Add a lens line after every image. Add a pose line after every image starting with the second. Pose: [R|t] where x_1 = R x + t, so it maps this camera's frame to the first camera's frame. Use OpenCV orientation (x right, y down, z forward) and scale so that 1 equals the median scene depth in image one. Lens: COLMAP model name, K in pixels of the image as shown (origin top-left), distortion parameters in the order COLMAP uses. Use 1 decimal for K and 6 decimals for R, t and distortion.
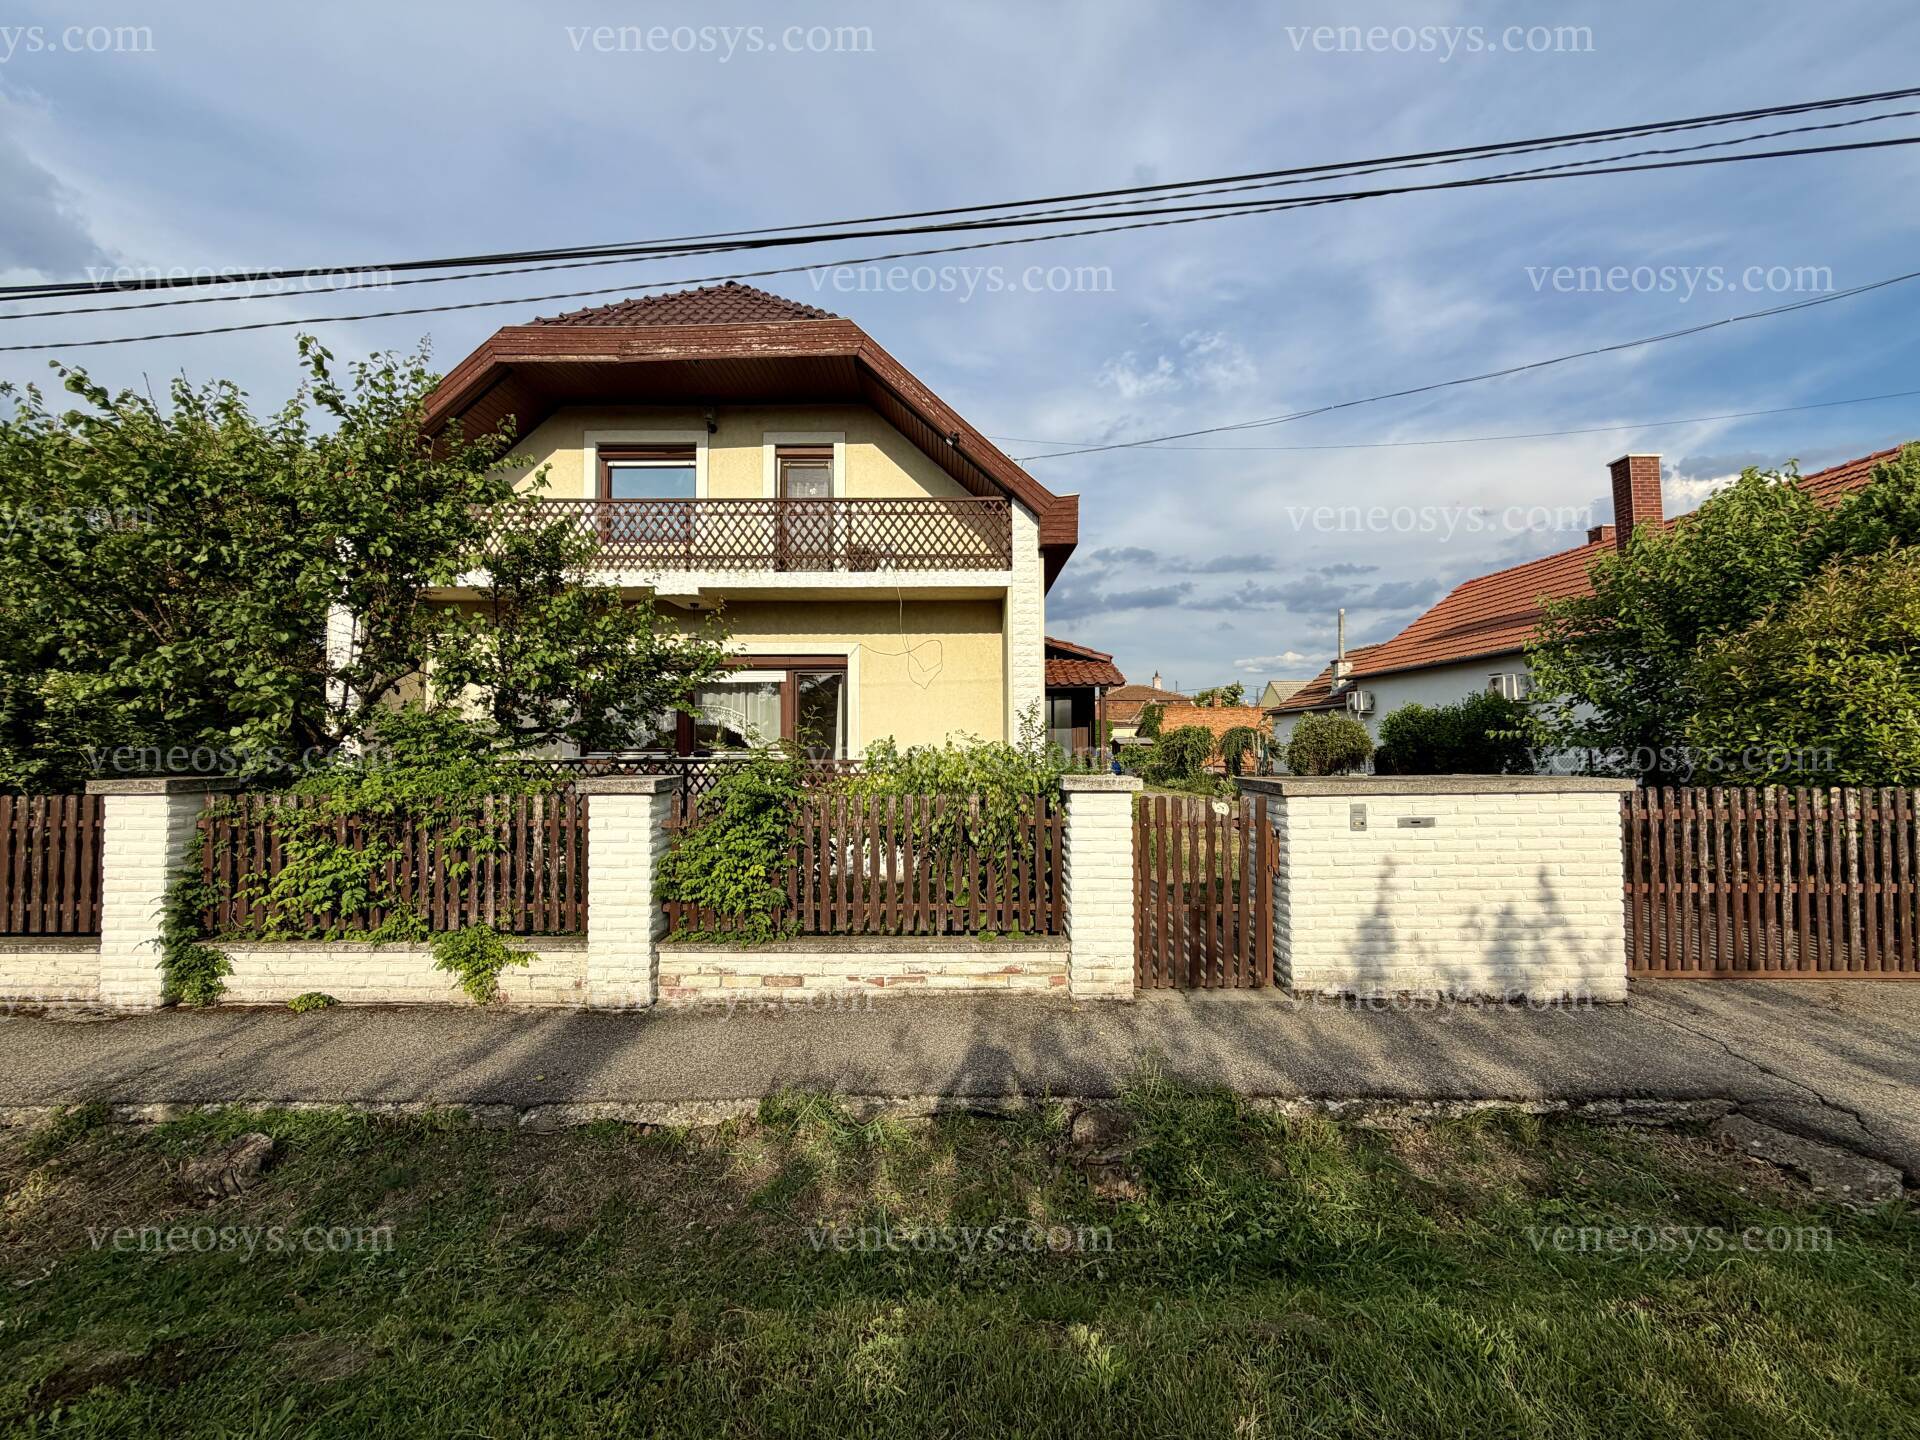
lens RADIAL K [[762.5, 0, 951.3], [0, 762.5, 719.0], [0, 0, 1]] dist [-0.001057, -0.000123]
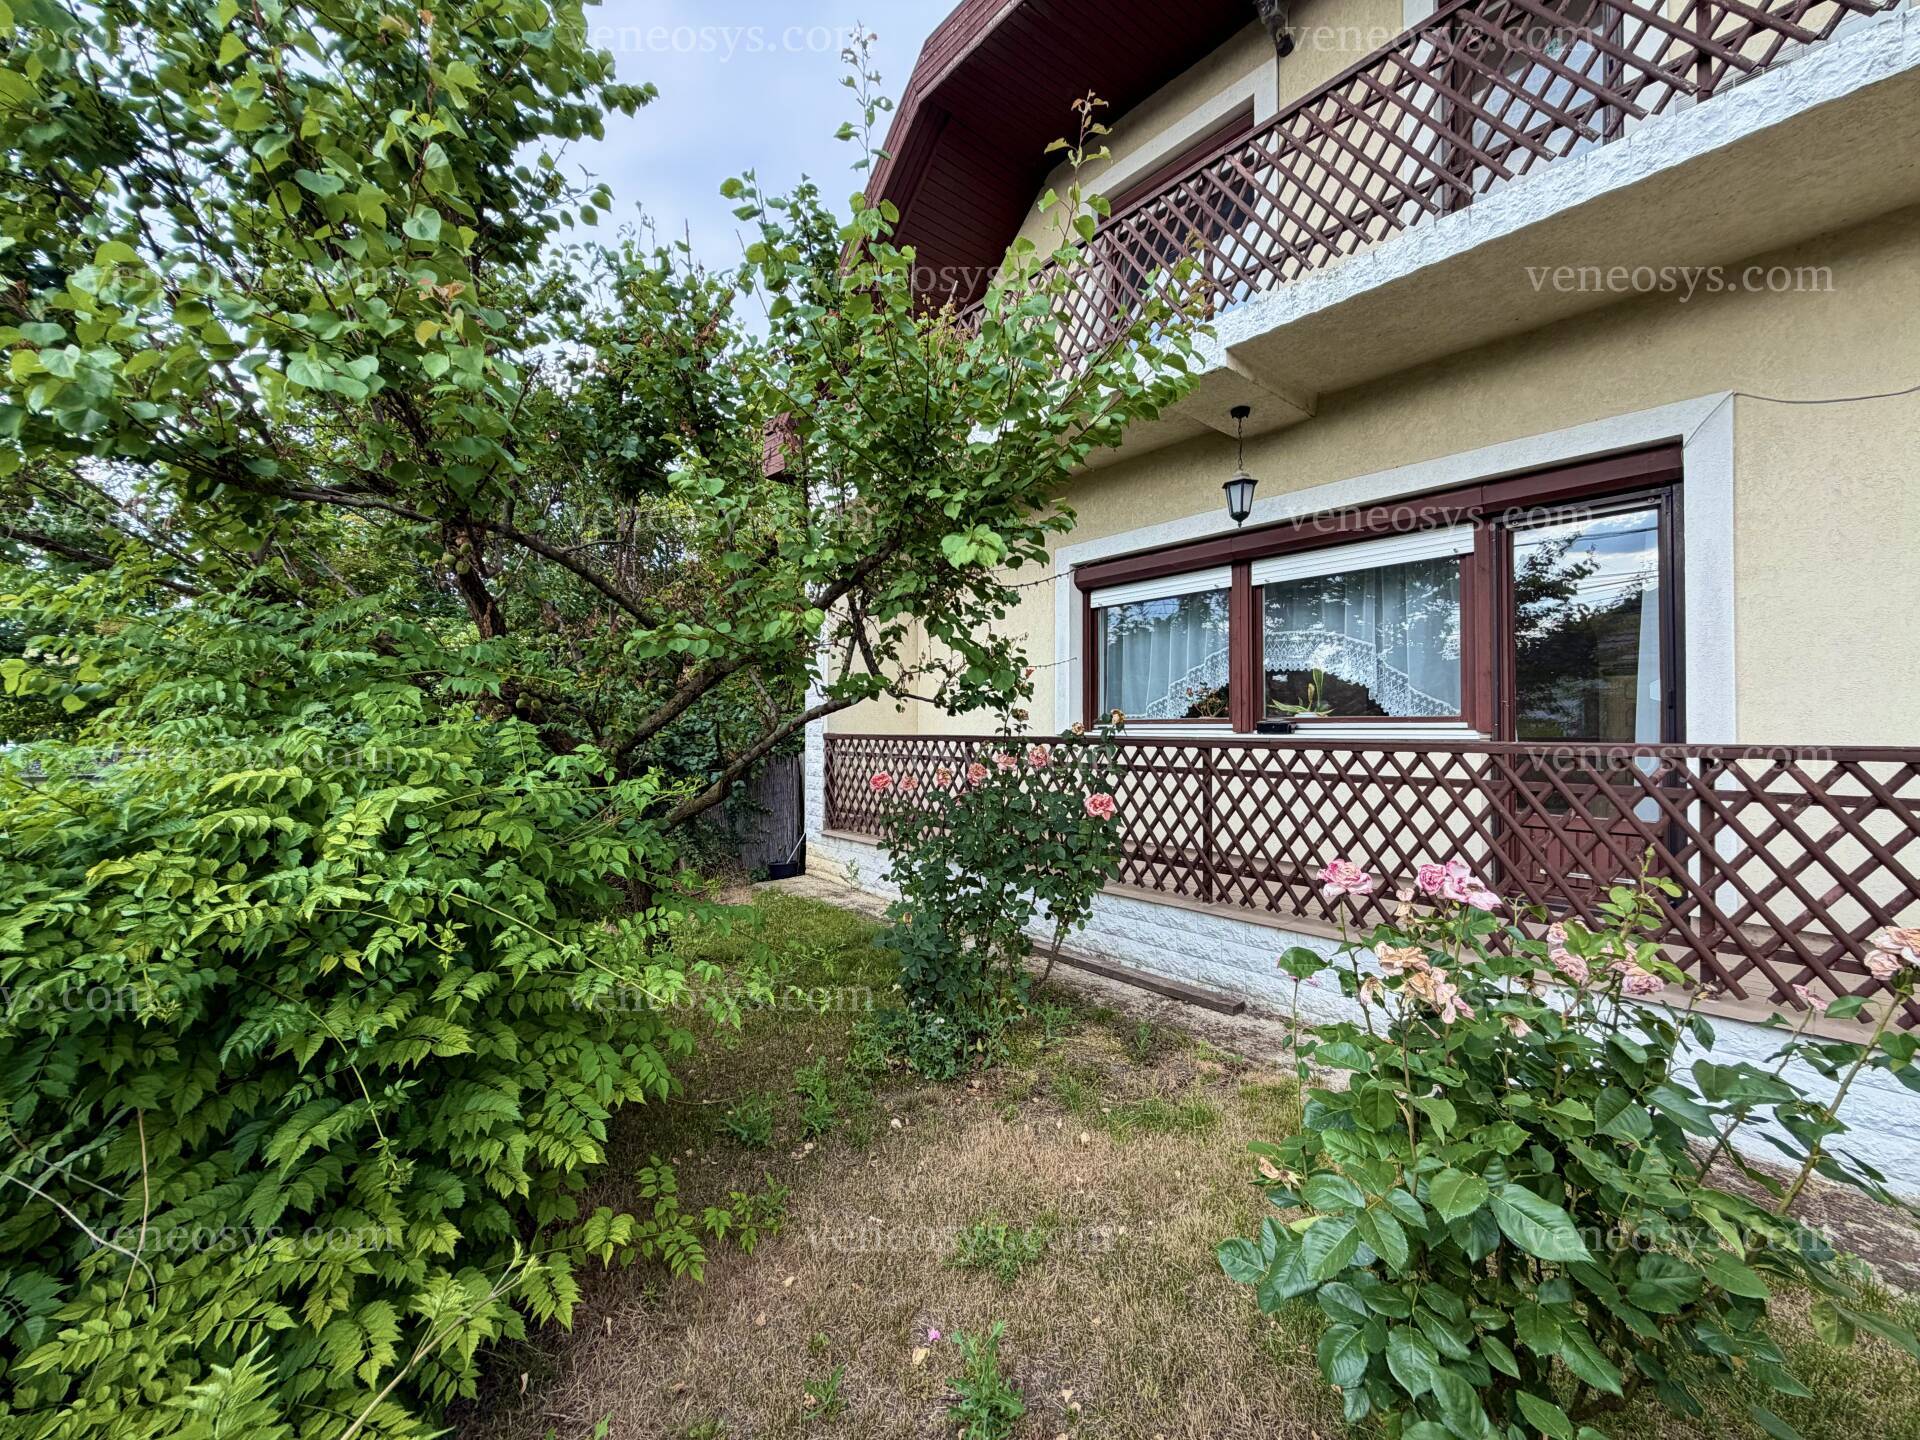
lens RADIAL K [[762.5, 0, 951.3], [0, 762.5, 719.0], [0, 0, 1]] dist [-0.001057, -0.000123]
pose [[0.649659, -0.000605, -0.760225, -0.091172], [0.013977, 0.999840, 0.011148, 0.031671], [0.760097, -0.017868, 0.649564, 0.536482]]
